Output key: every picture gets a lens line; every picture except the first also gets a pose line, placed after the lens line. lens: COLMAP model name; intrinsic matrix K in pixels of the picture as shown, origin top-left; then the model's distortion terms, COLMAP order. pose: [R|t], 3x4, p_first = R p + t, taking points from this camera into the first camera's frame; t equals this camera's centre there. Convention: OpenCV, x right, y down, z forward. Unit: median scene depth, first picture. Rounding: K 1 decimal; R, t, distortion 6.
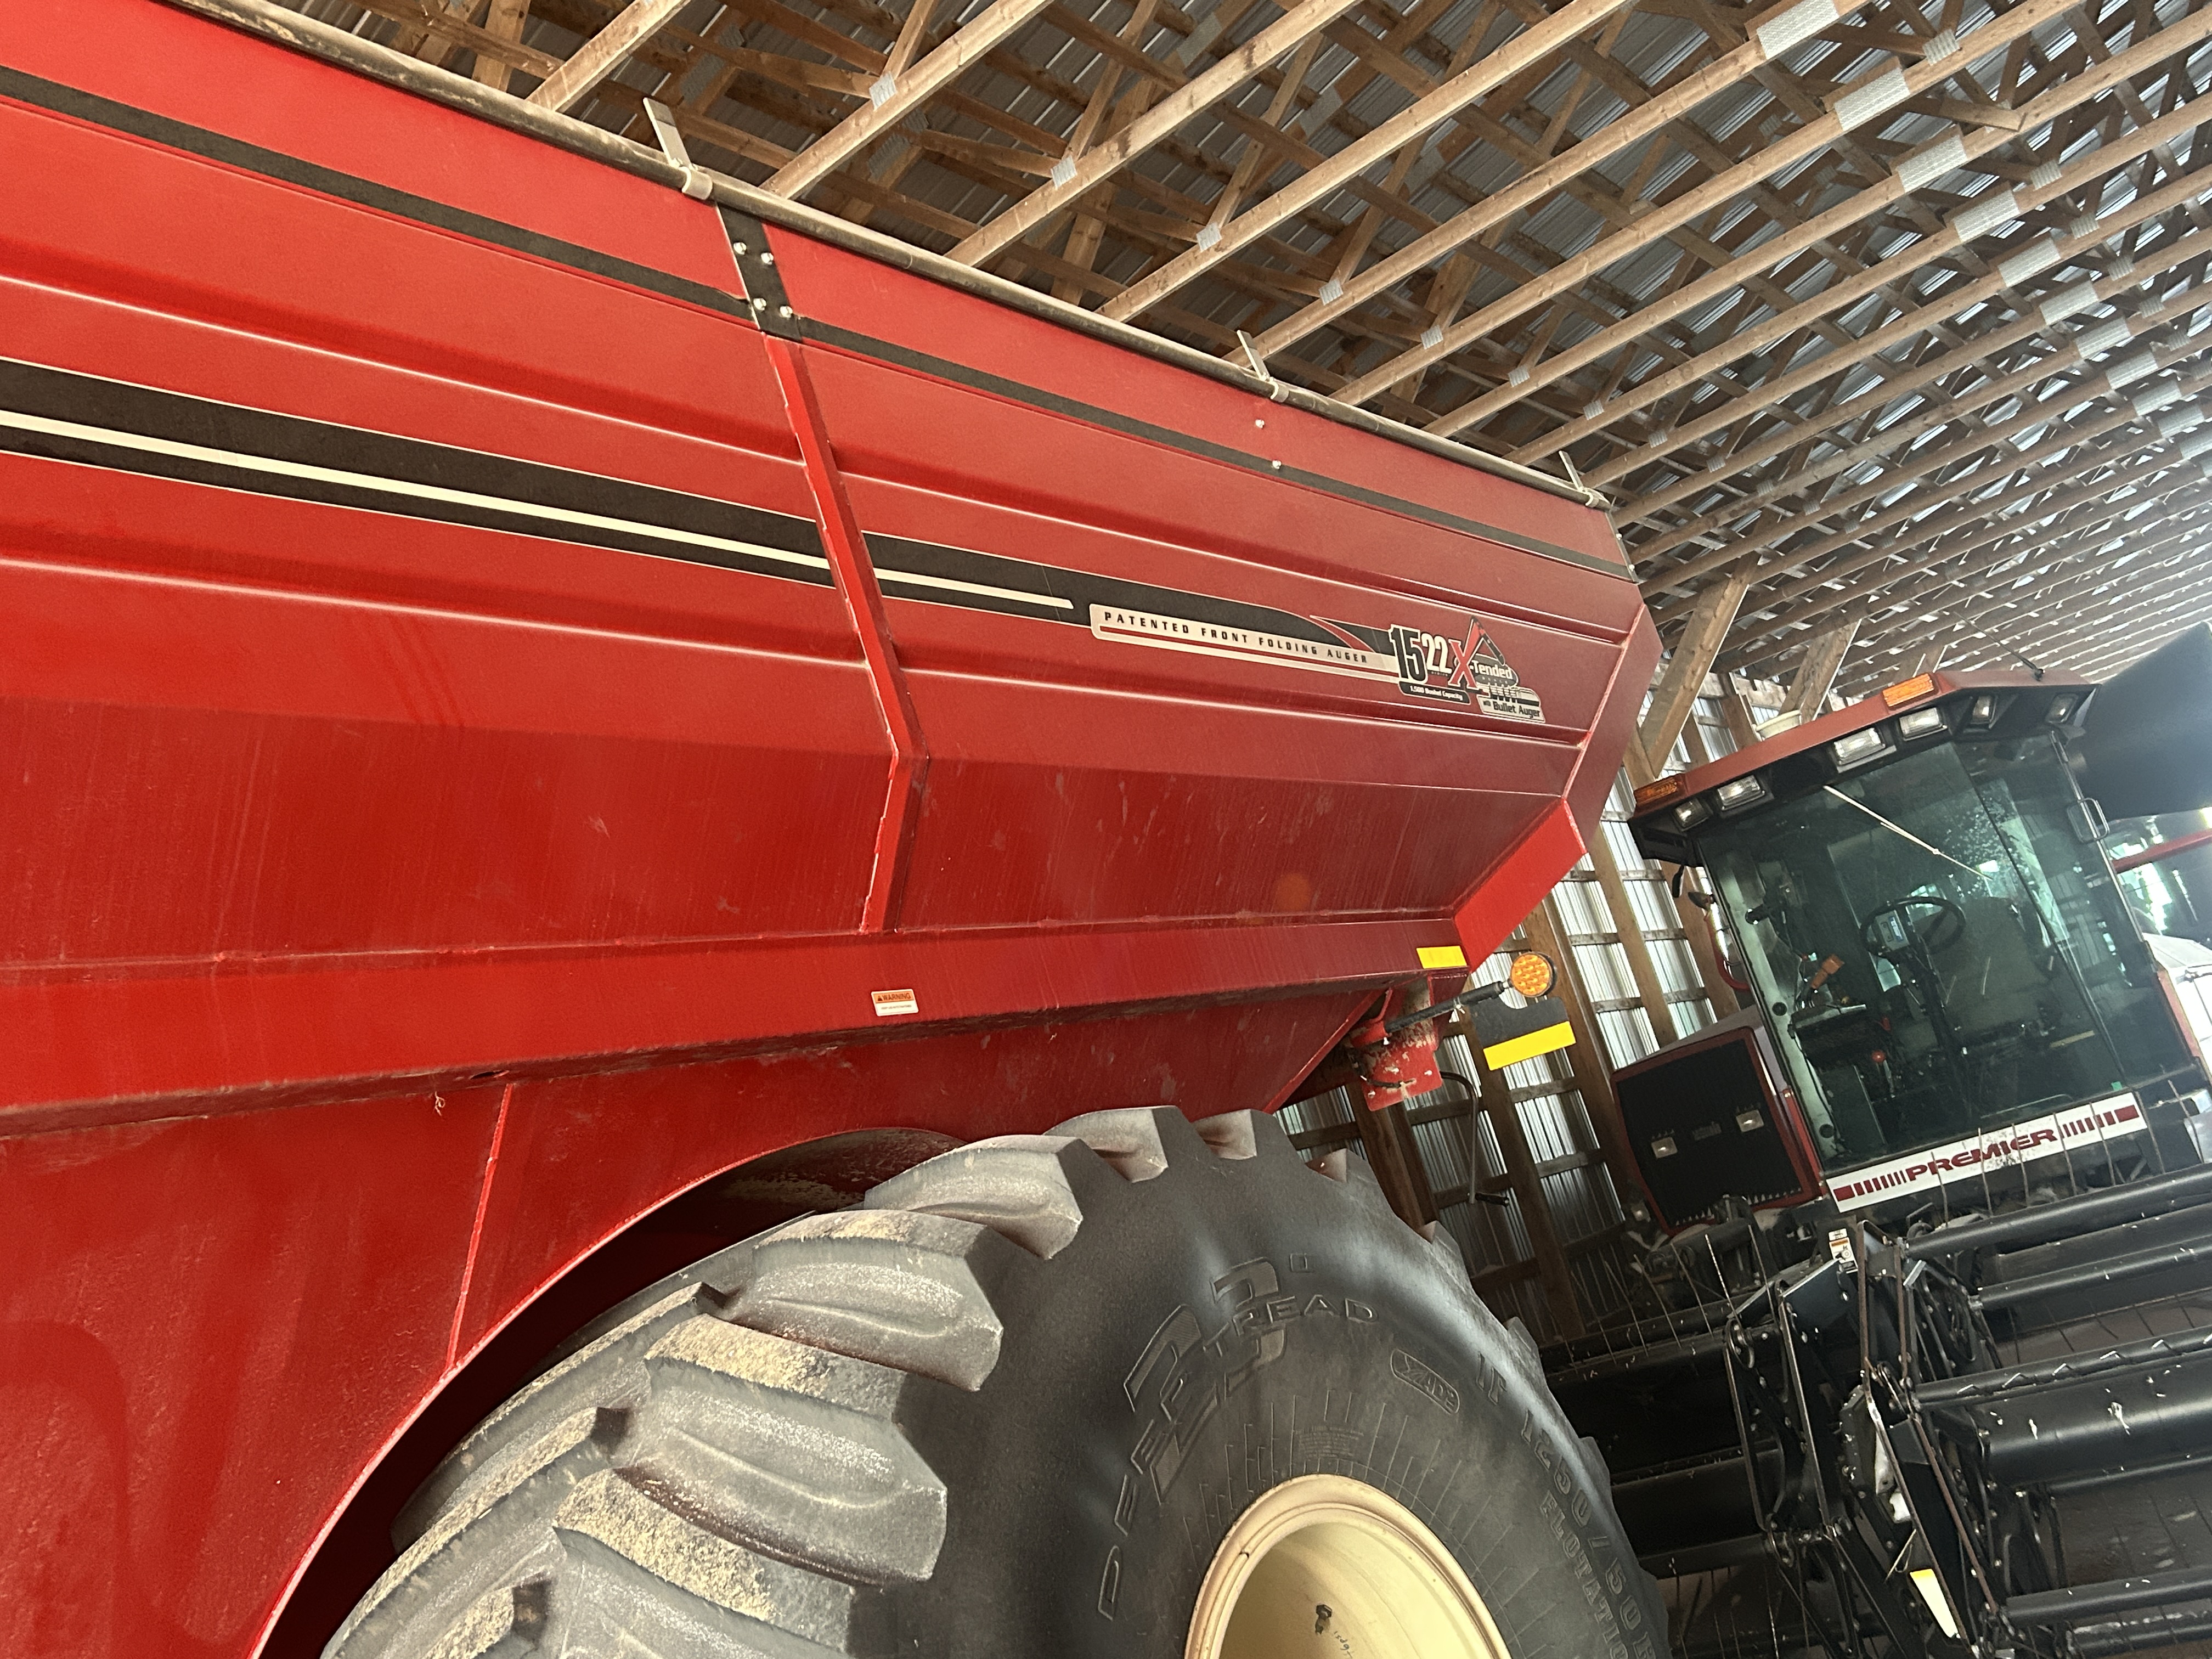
lens RADIAL K [[2057.7, 0, 1106.0], [0, 2057.7, 829.5], [0, 0, 1]] dist [0.030272, -0.013229]
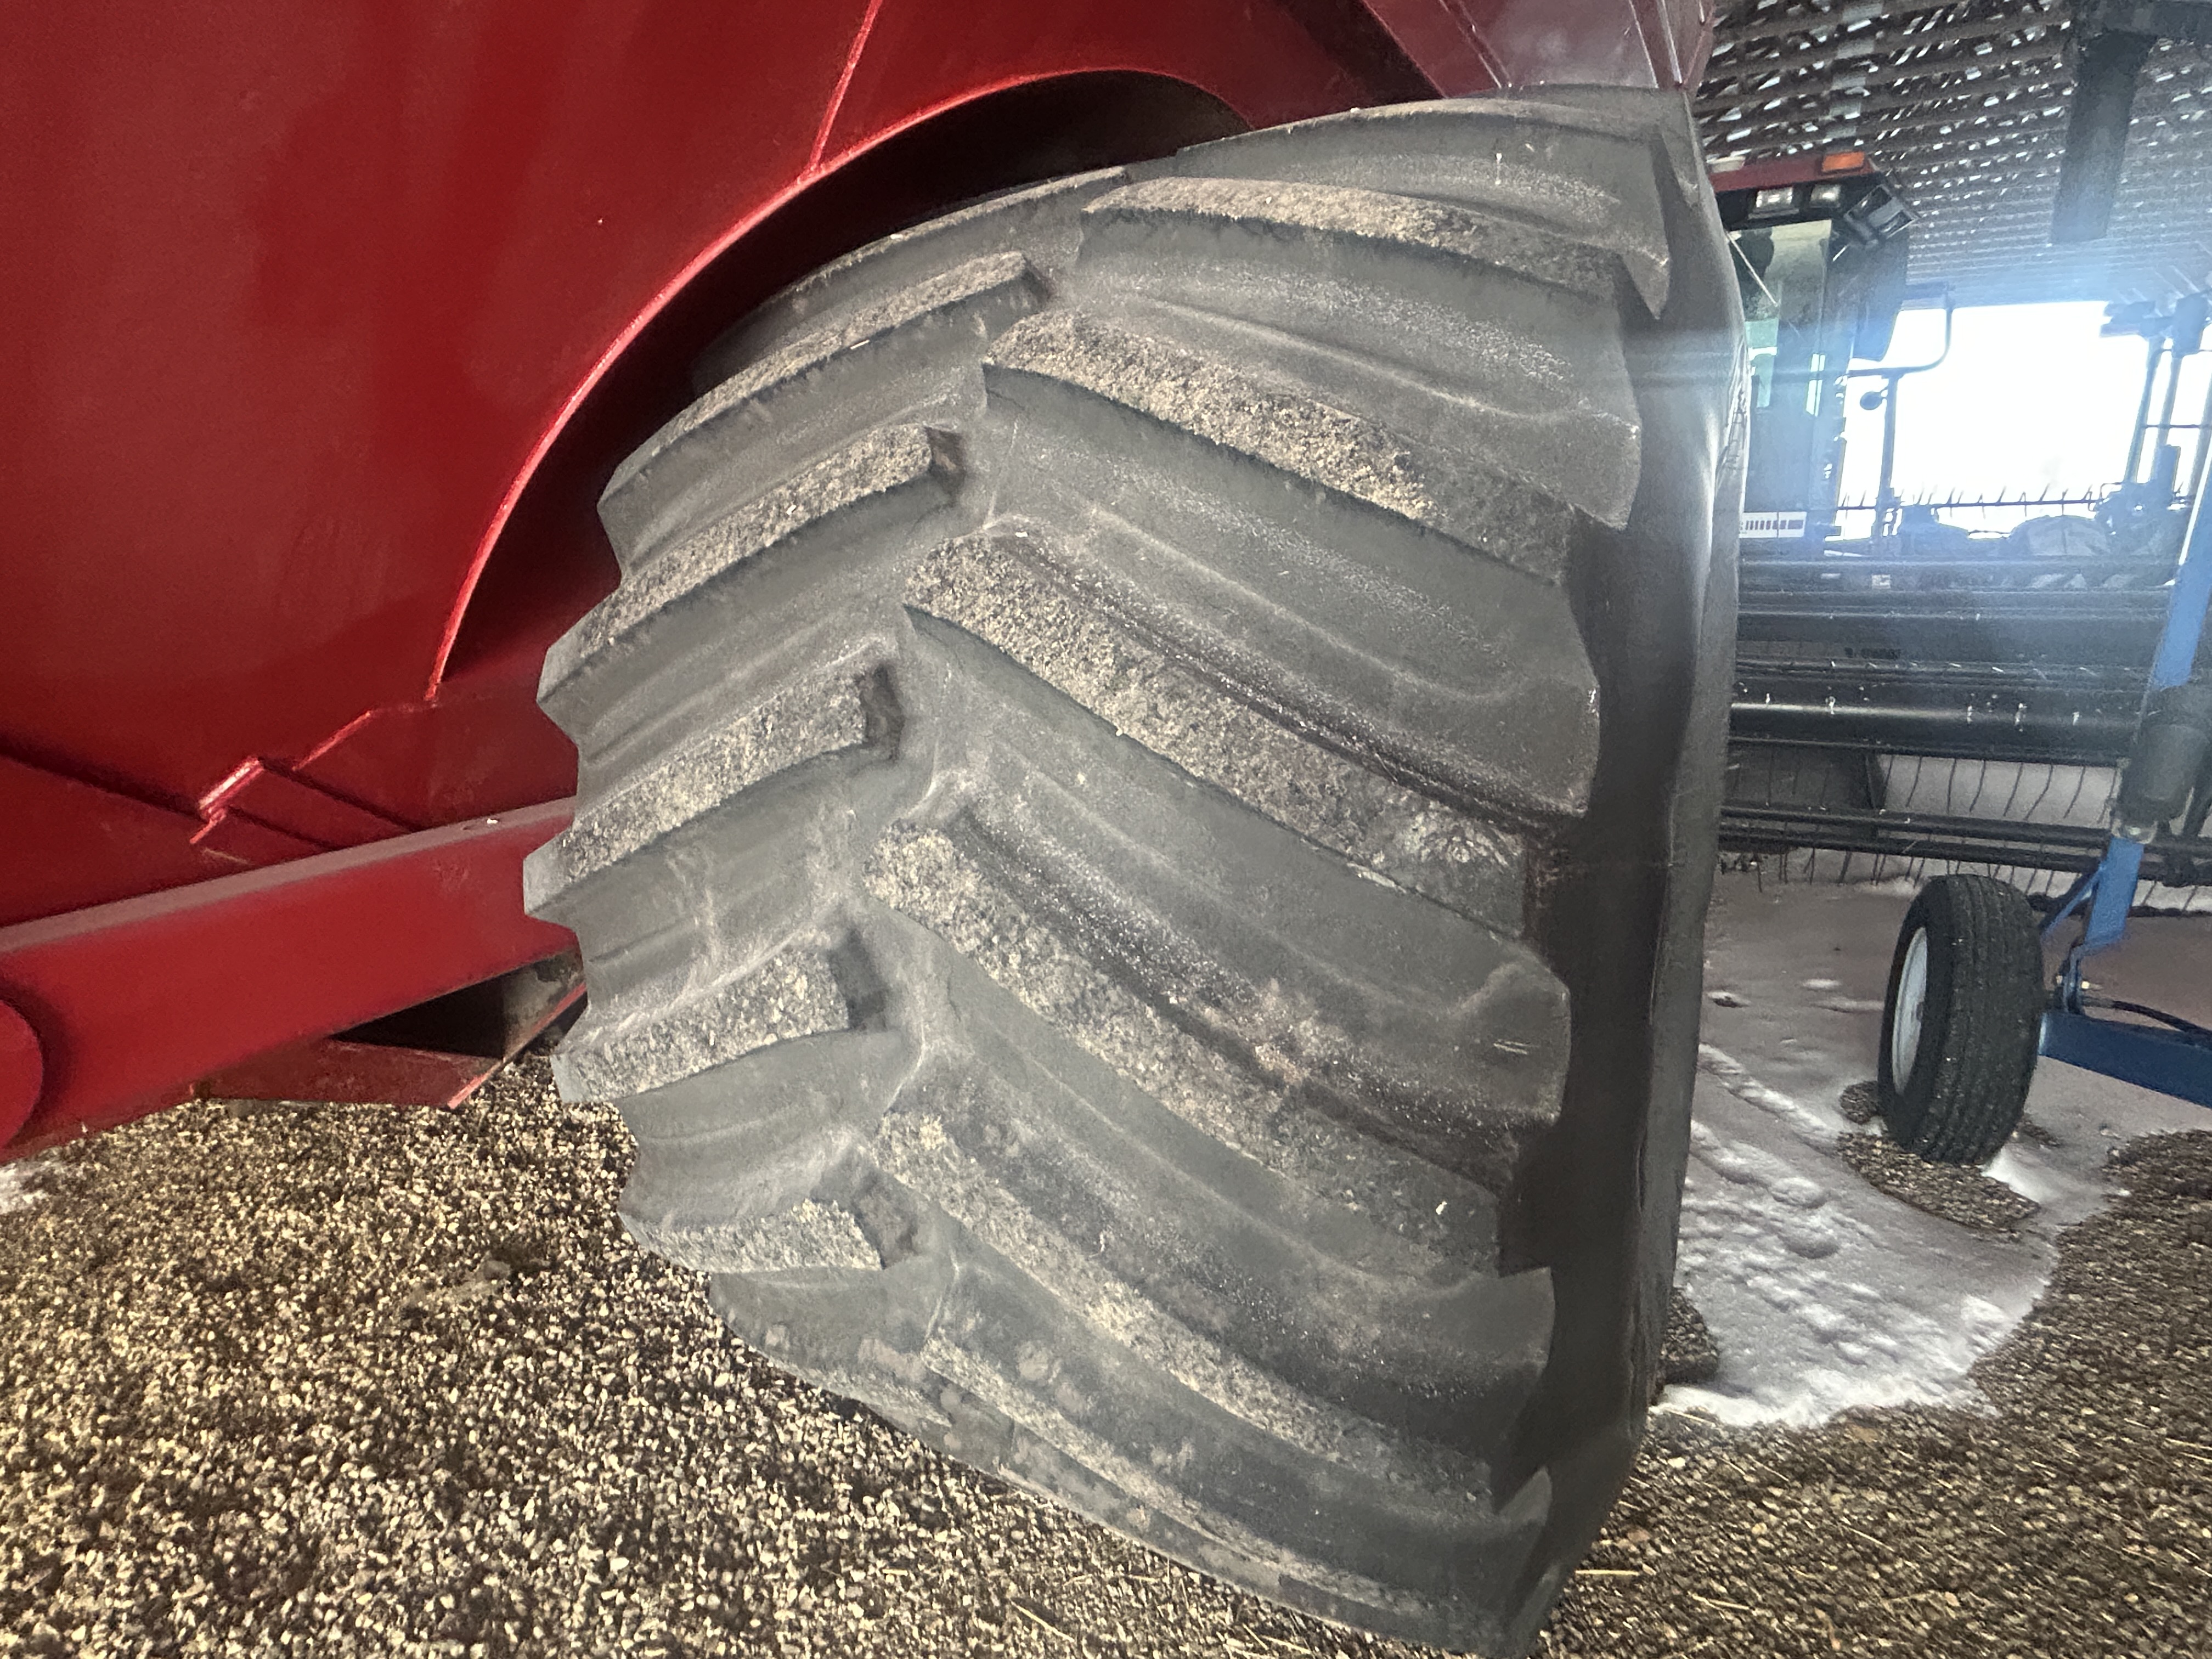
lens RADIAL K [[1143.2, 0, 1106.0], [0, 1143.2, 829.5], [0, 0, 1]] dist [-0.000069, 0.001032]
pose [[0.953727, 0.215664, 0.209511, -0.260882], [-0.287859, 0.856184, 0.429053, 0.273113], [-0.086848, -0.469509, 0.878646, 0.505164]]
